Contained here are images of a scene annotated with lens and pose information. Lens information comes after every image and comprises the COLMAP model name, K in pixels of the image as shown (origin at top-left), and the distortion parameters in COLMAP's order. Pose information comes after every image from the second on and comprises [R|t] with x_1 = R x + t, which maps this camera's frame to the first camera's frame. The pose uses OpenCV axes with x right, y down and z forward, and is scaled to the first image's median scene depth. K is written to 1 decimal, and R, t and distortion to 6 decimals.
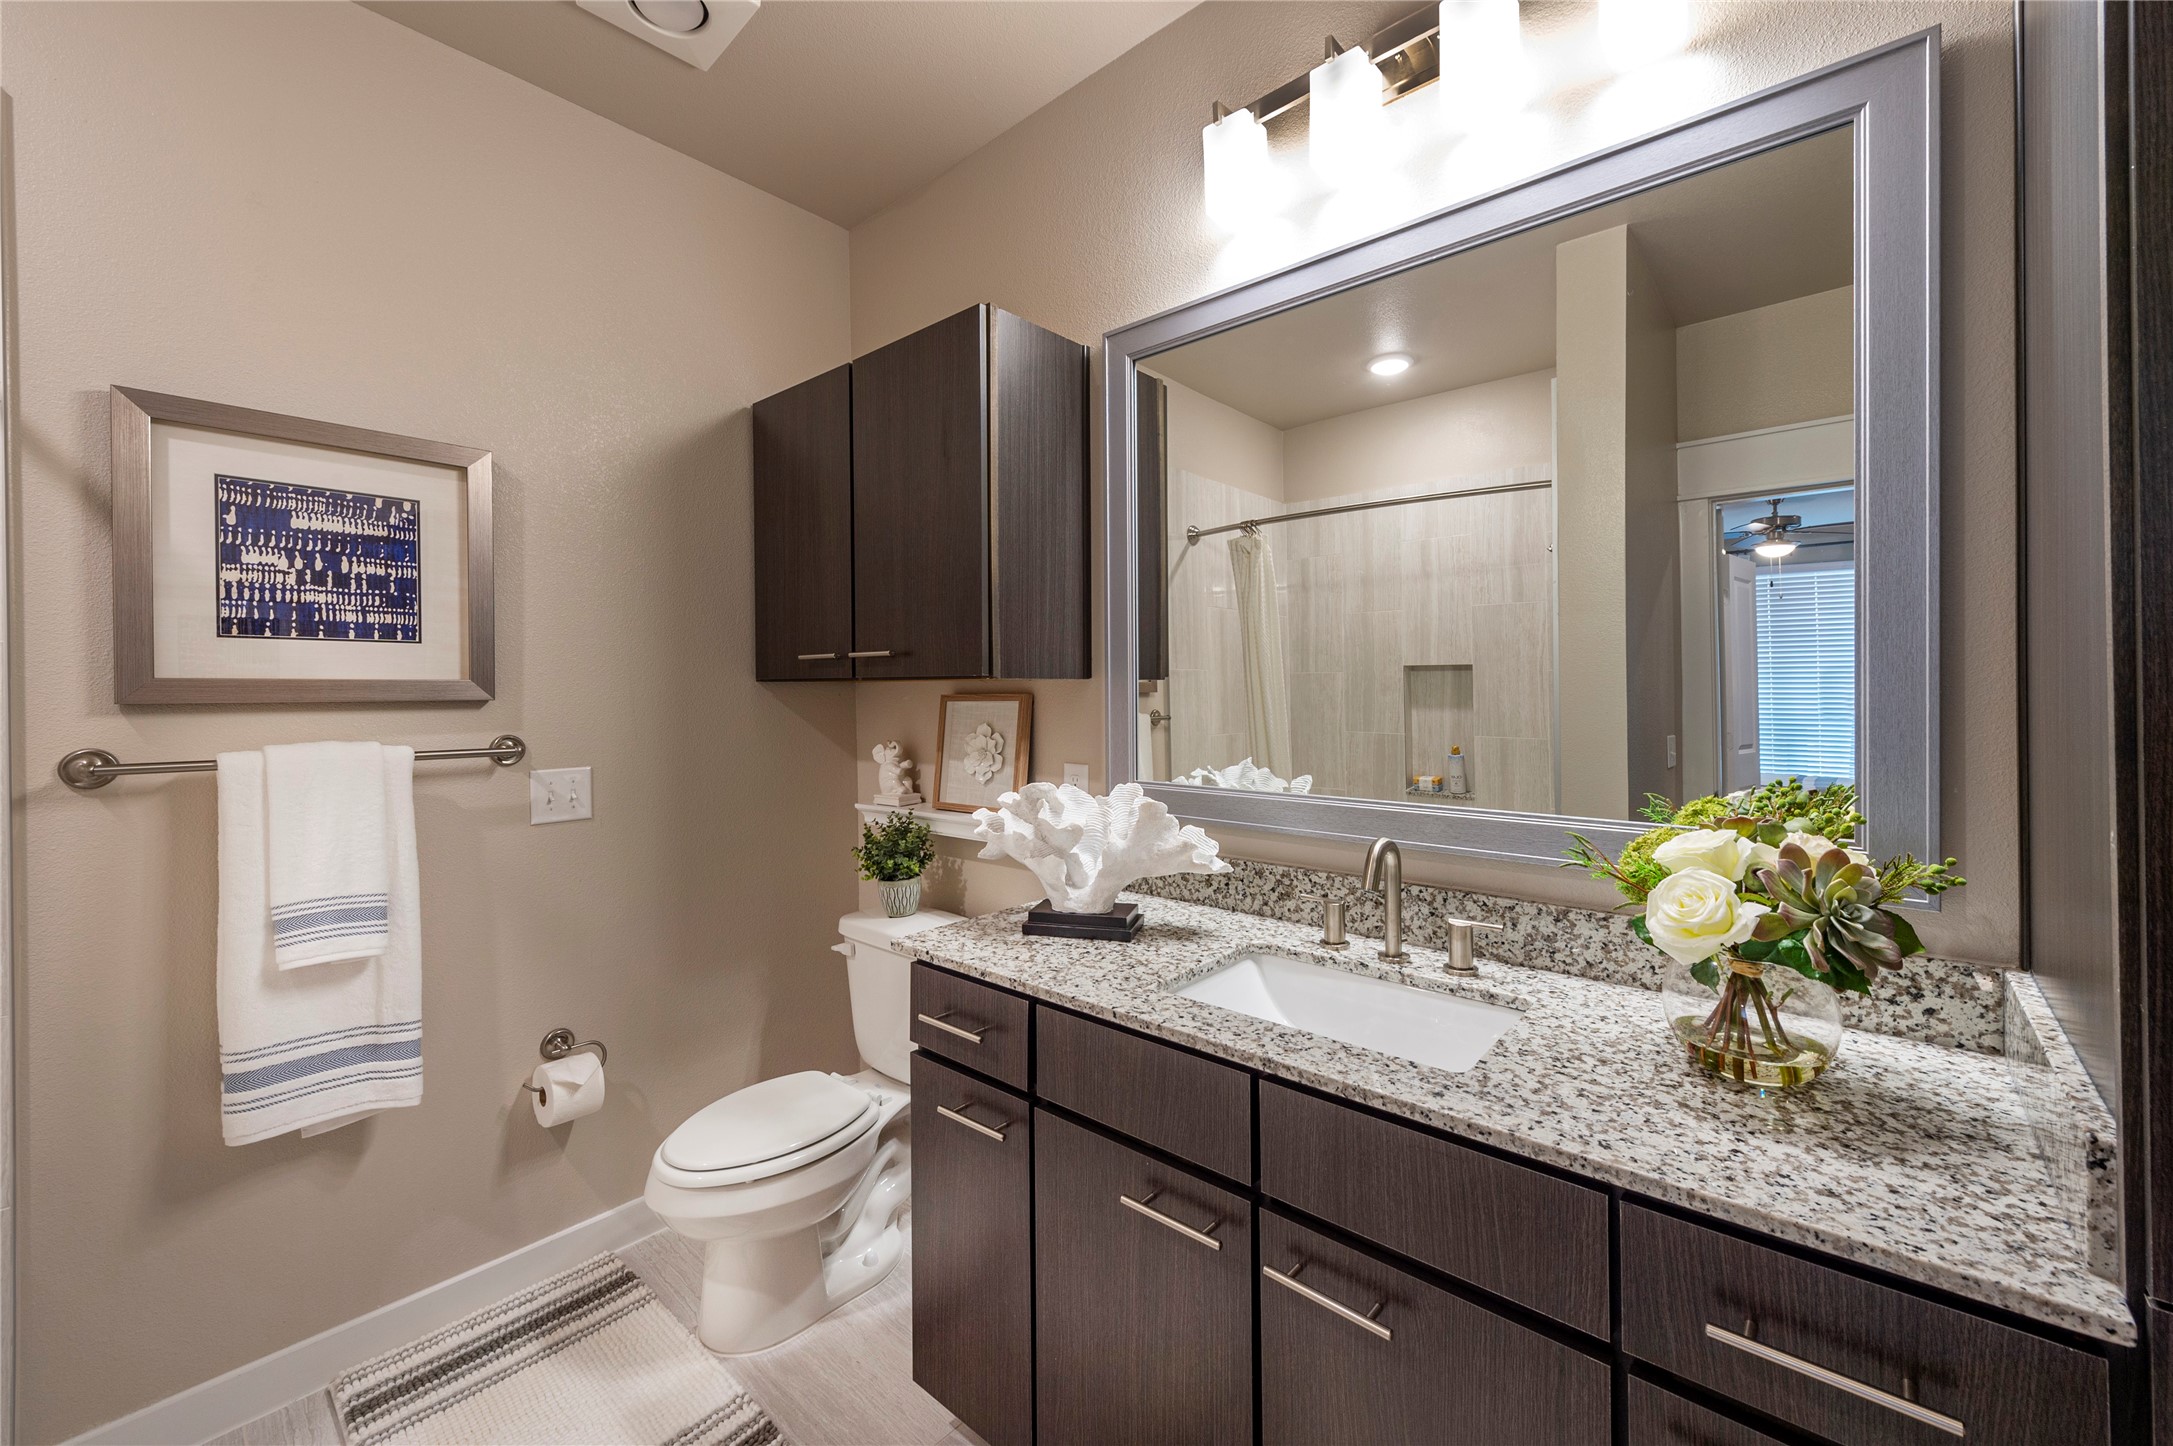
lens RADIAL K [[876.4, 0, 1086.2], [0, 876.4, 681.1], [0, 0, 1]] dist [0.020713, -0.000056]
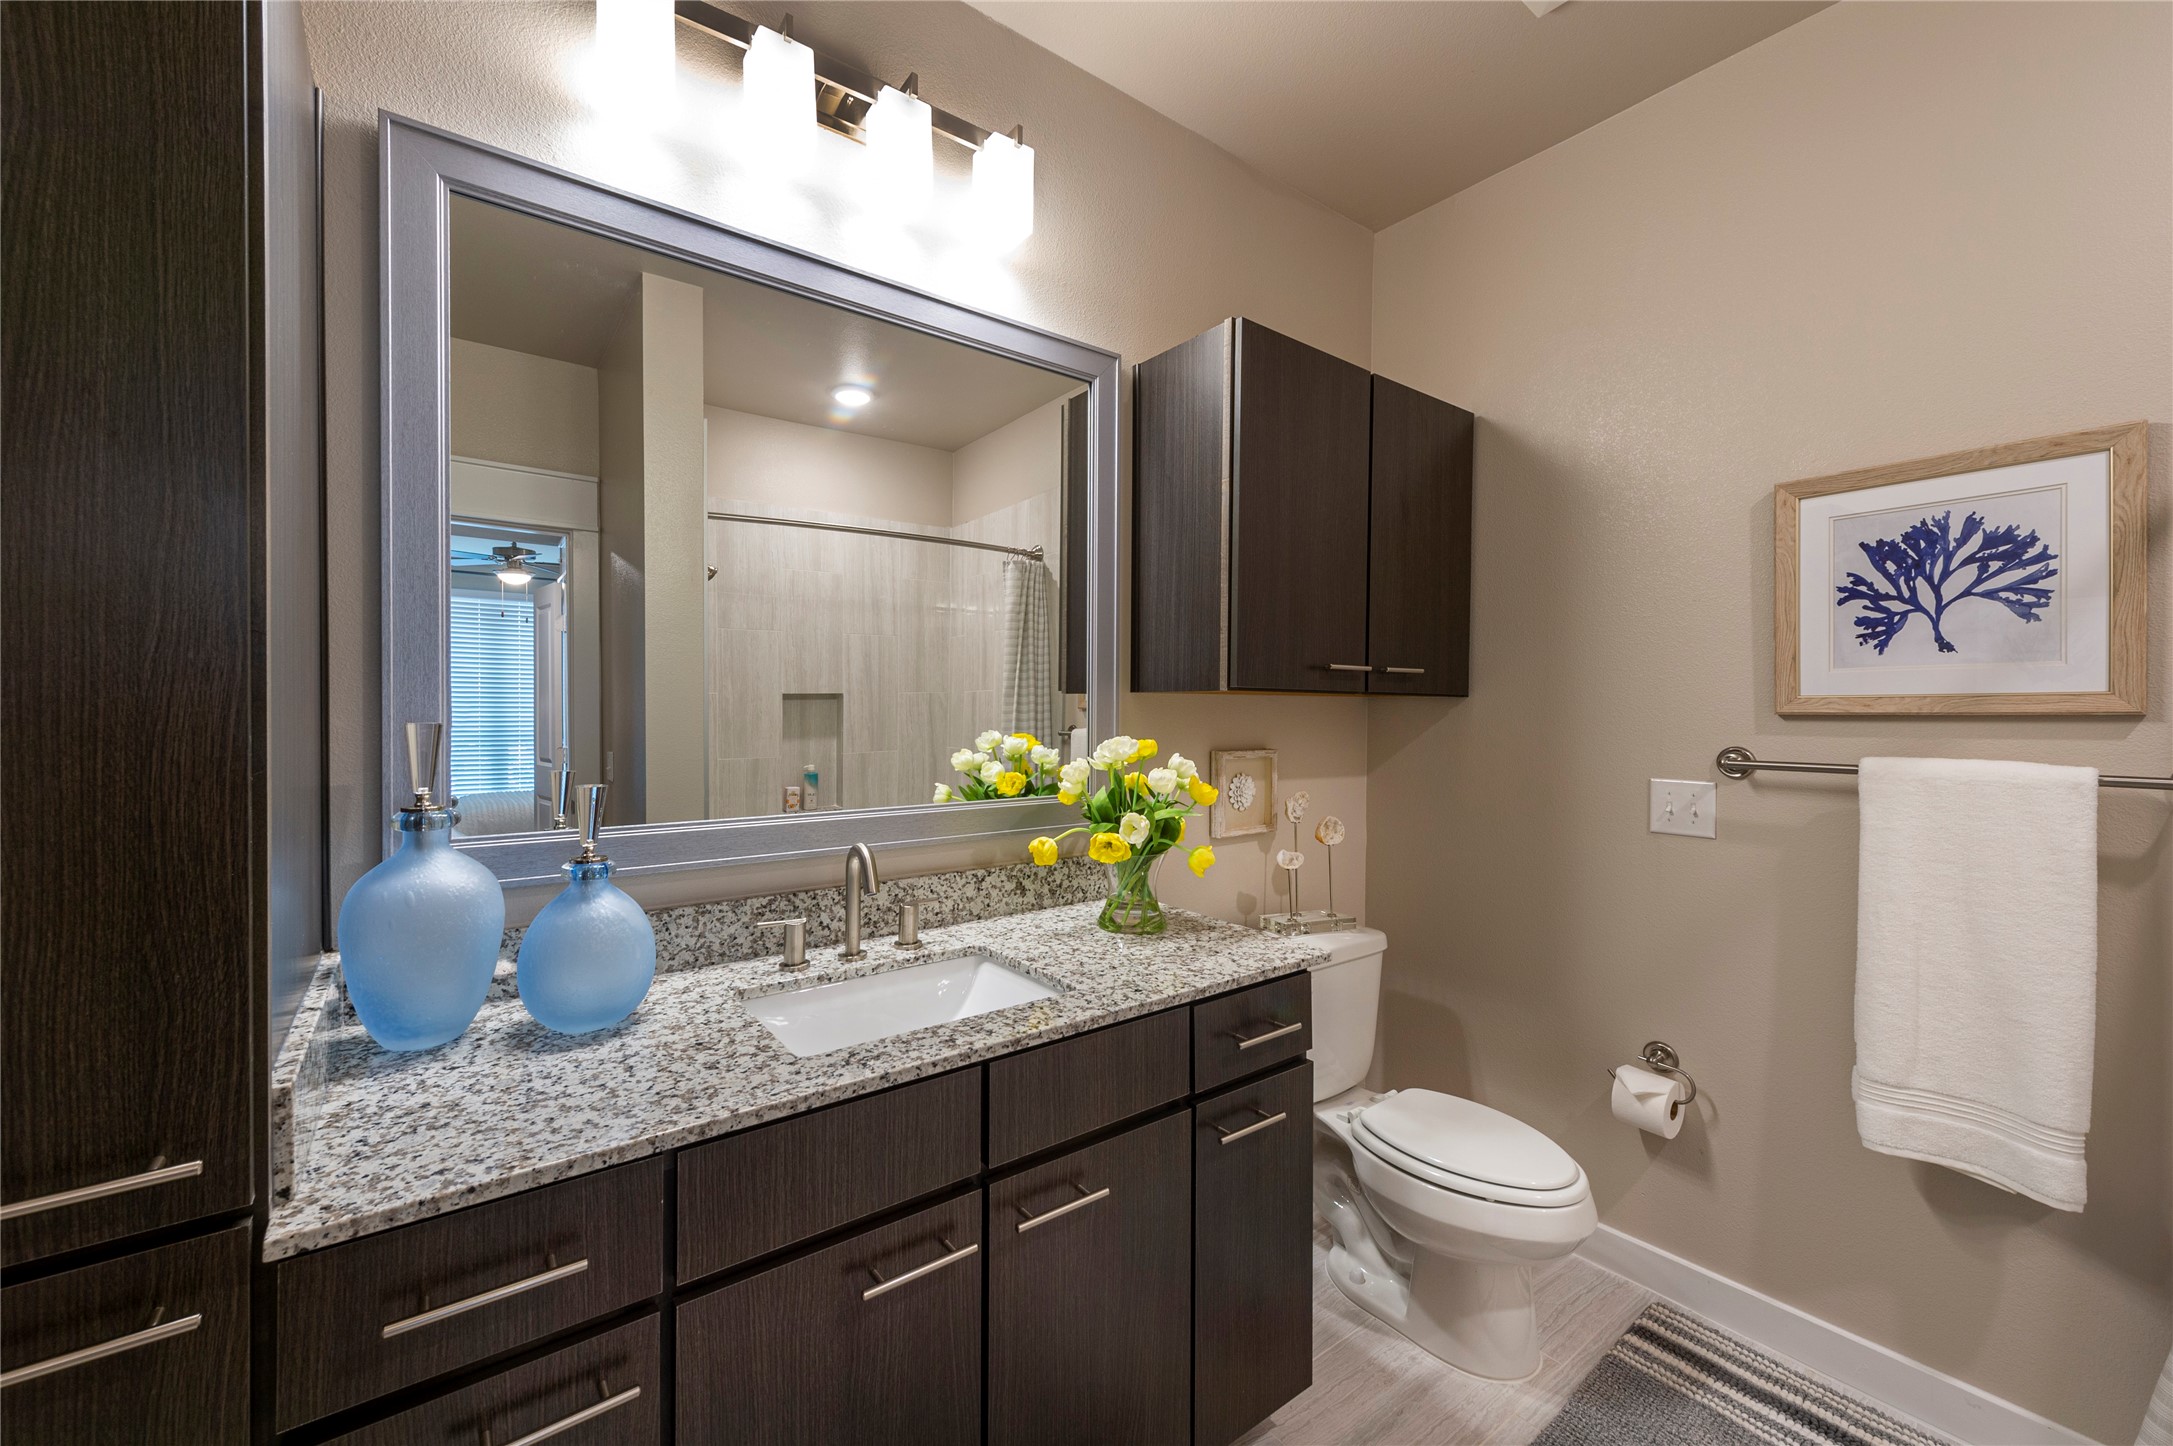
lens RADIAL K [[838.1, 0, 1086.5], [0, 838.1, 723.0], [0, 0, 1]] dist [-0.000162, -0.000057]
pose [[0.201167, -0.010639, 0.979499, -0.634254], [-0.018542, 0.999720, 0.014667, 0.011988], [-0.979381, -0.021113, 0.200914, 0.563680]]
